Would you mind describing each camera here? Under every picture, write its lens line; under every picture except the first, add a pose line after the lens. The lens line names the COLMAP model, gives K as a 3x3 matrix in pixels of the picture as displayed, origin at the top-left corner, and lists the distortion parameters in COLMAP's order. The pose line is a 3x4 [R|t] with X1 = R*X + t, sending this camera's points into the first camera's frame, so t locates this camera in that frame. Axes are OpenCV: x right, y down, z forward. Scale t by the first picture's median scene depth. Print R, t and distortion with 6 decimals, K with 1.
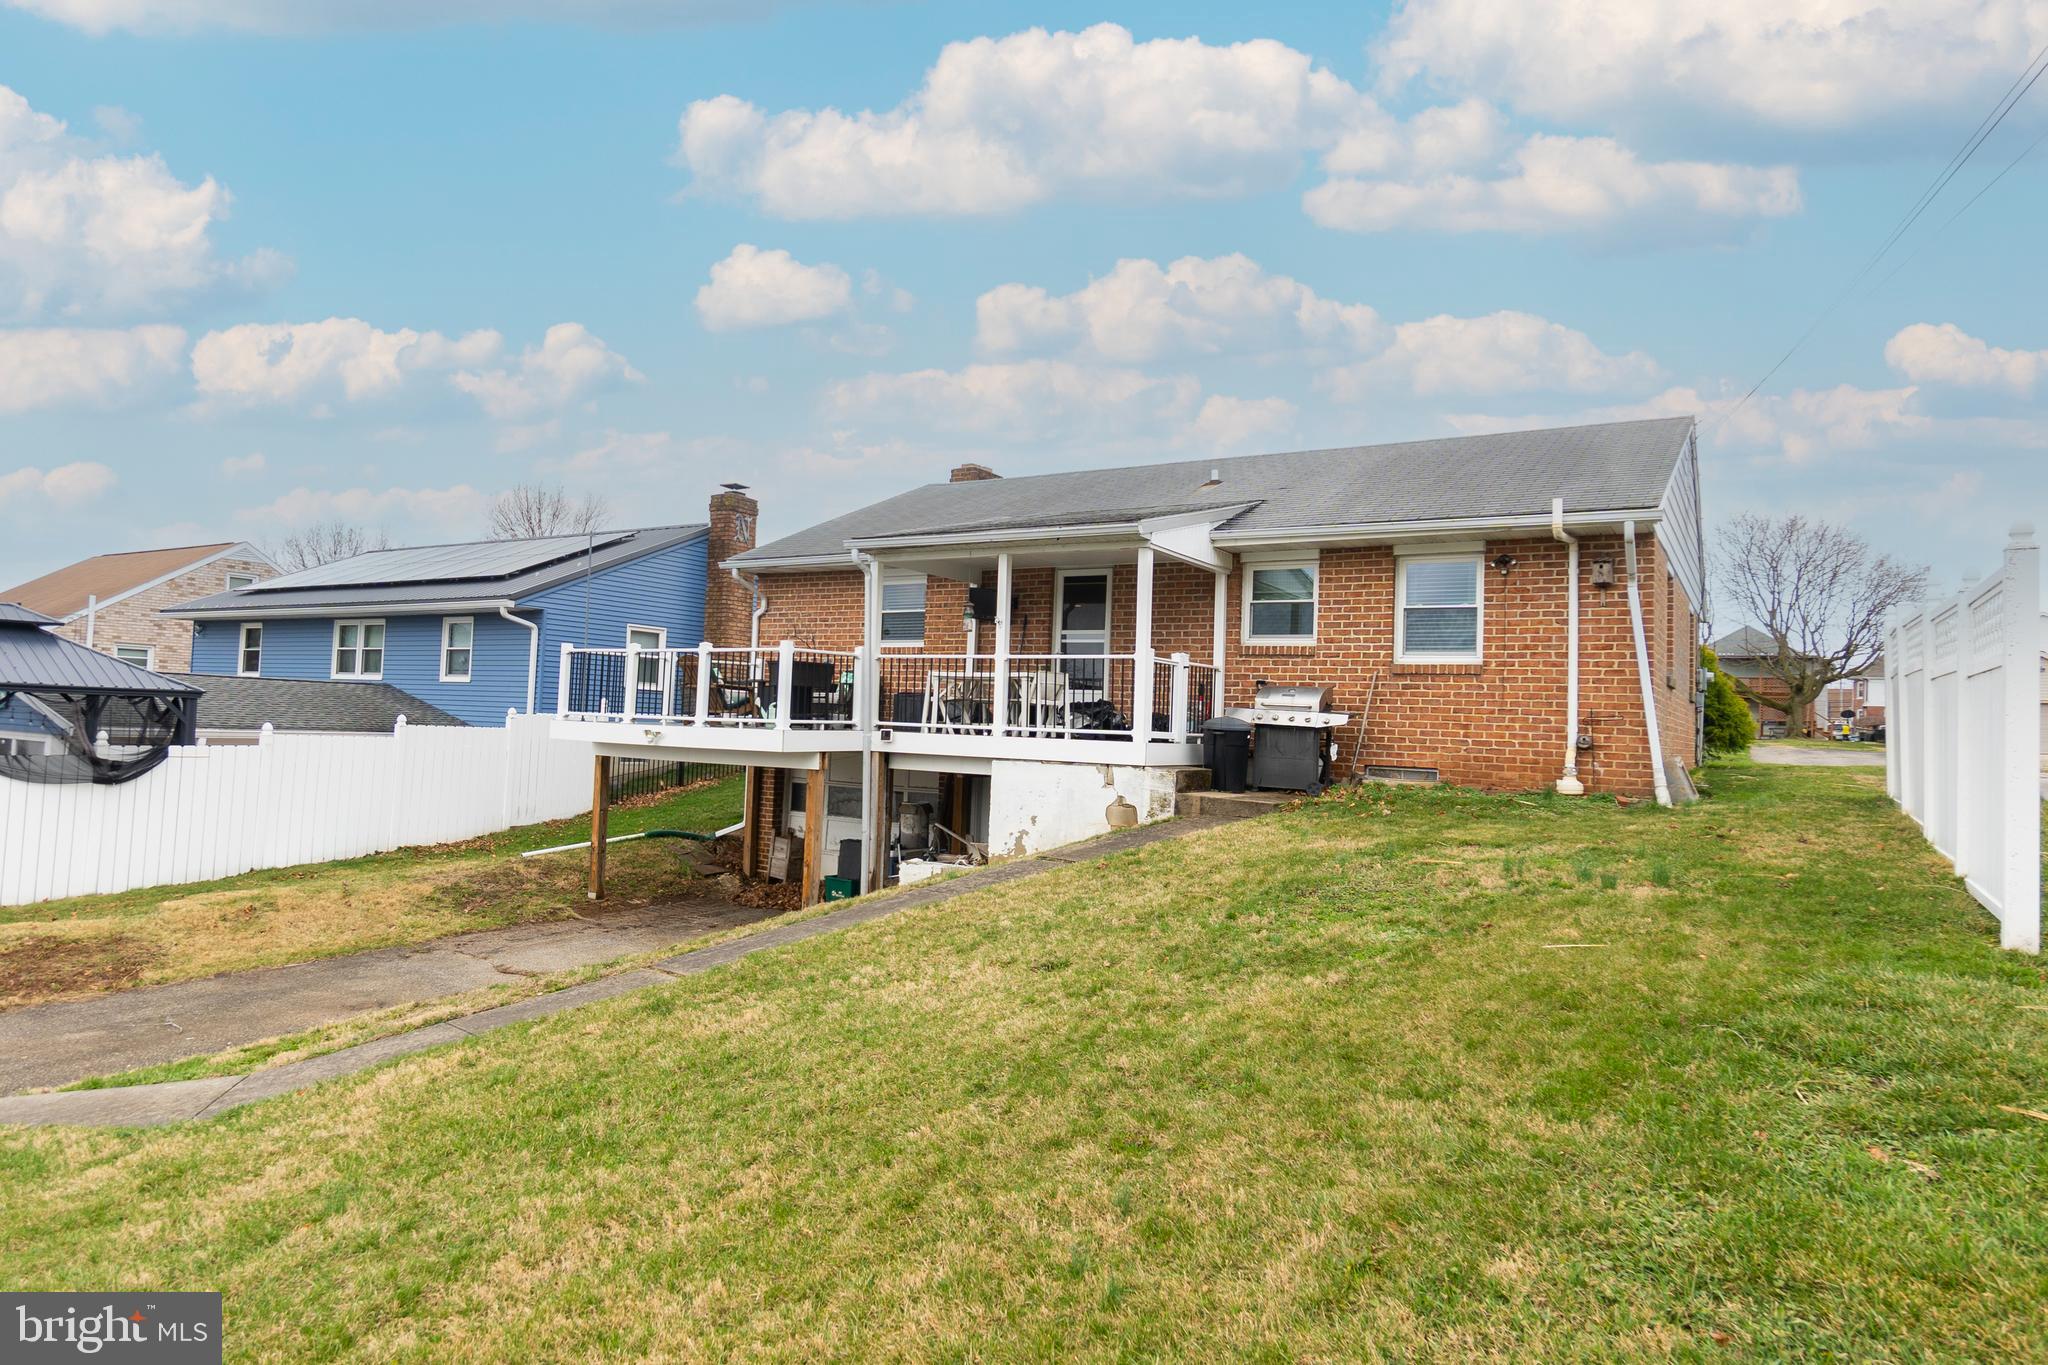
lens RADIAL K [[1184.2, 0, 1024.0], [0, 1184.2, 682.5], [0, 0, 1]] dist [-0.003486, -0.000893]
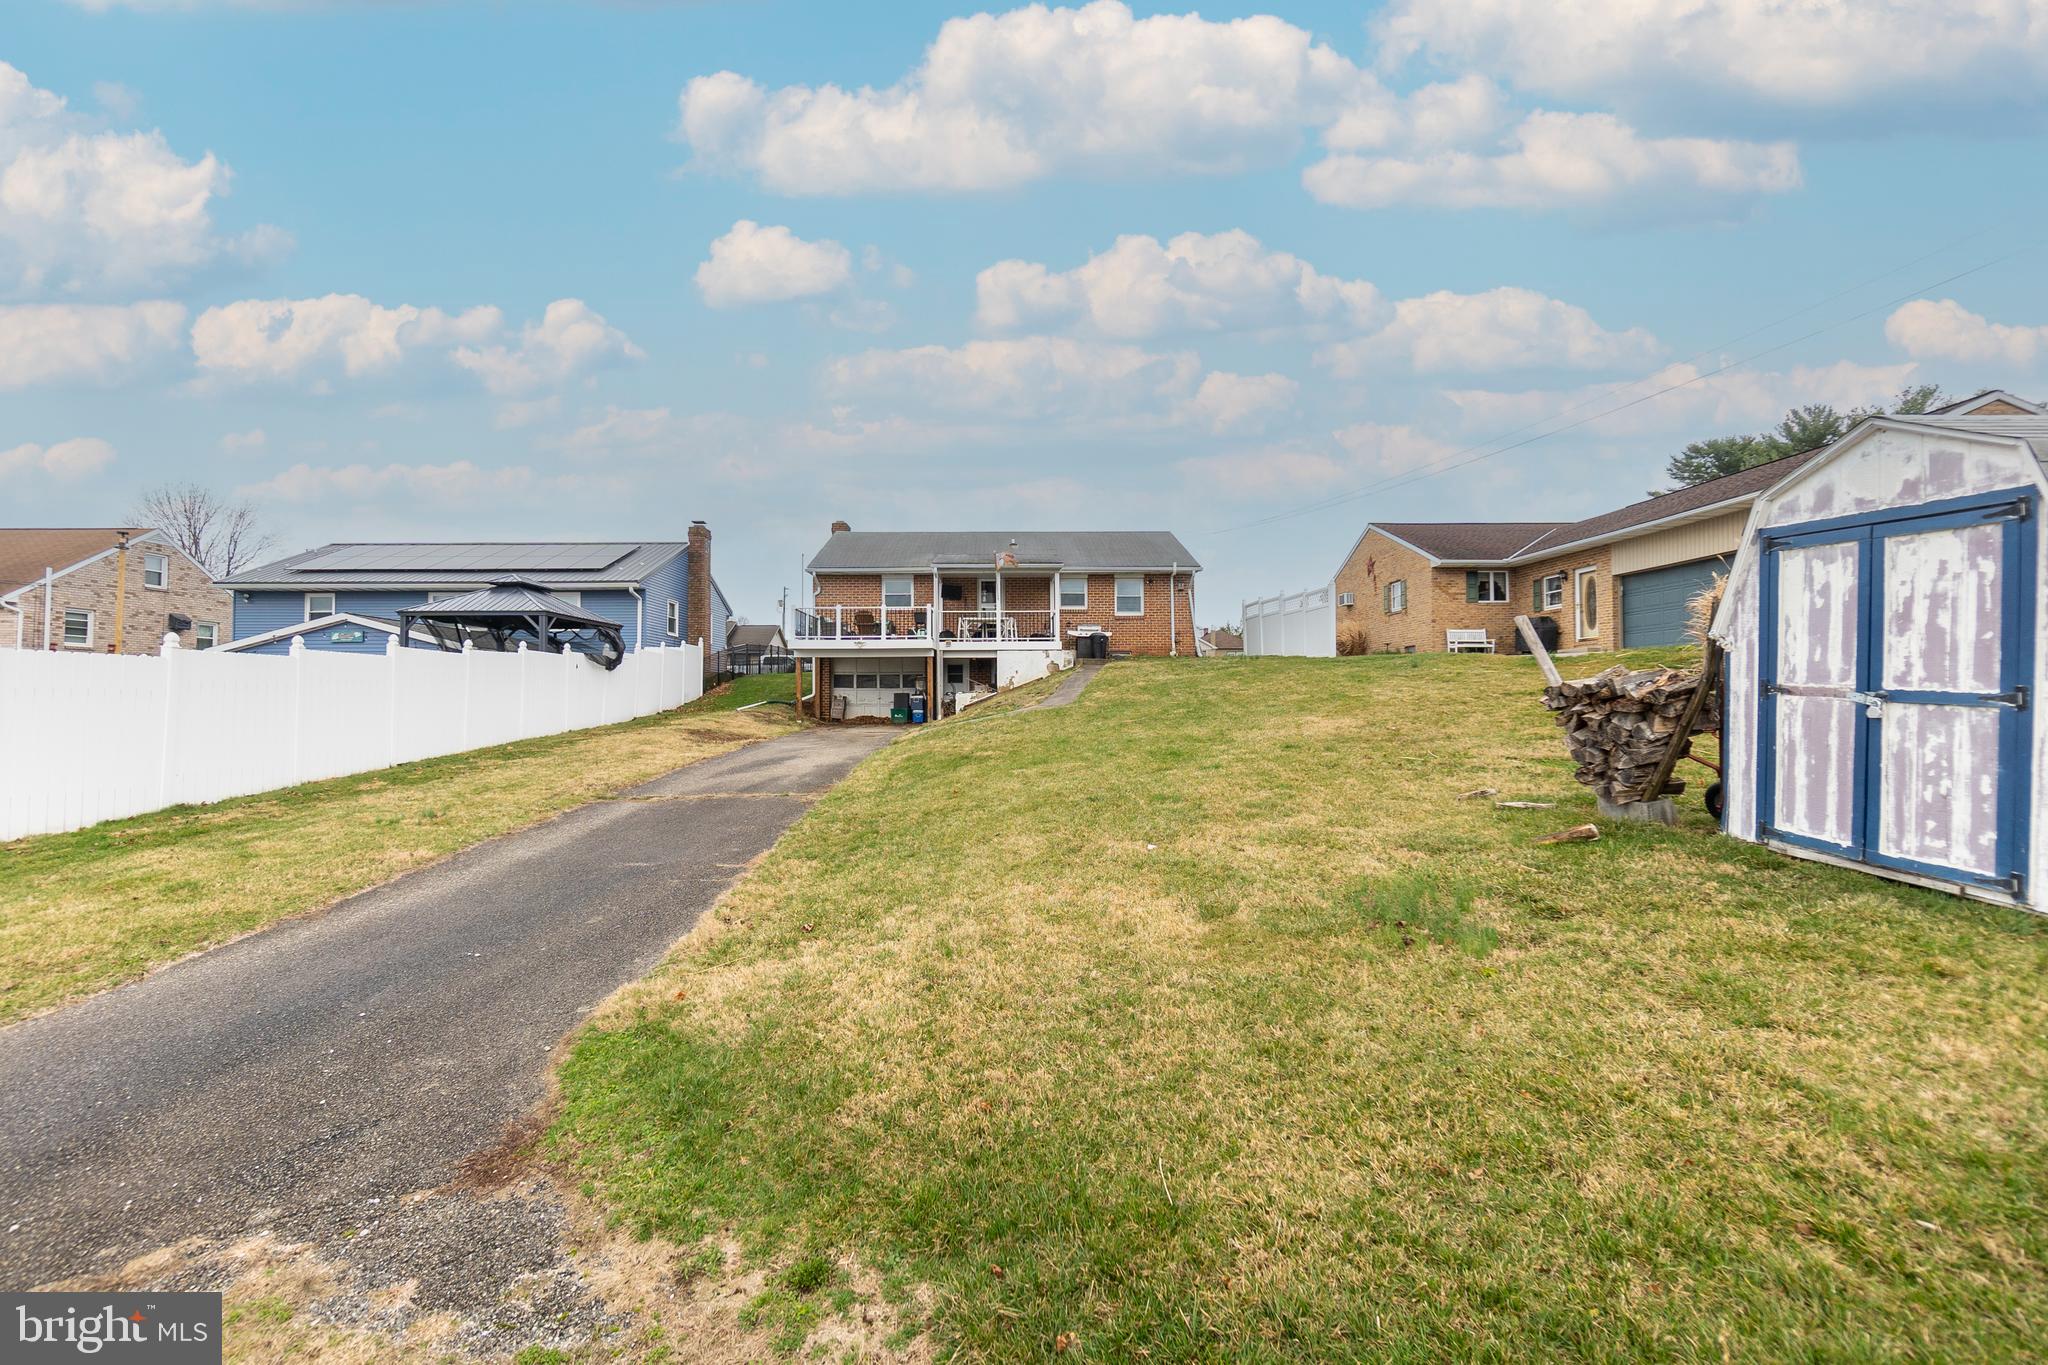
lens RADIAL K [[894.0, 0, 1000.1], [0, 894.0, 675.4], [0, 0, 1]] dist [-0.003551, -0.000784]
pose [[0.836493, -0.025987, 0.547361, -1.099929], [0.017571, 0.999633, 0.020607, 0.078658], [-0.547696, -0.007619, 0.836643, -0.656607]]
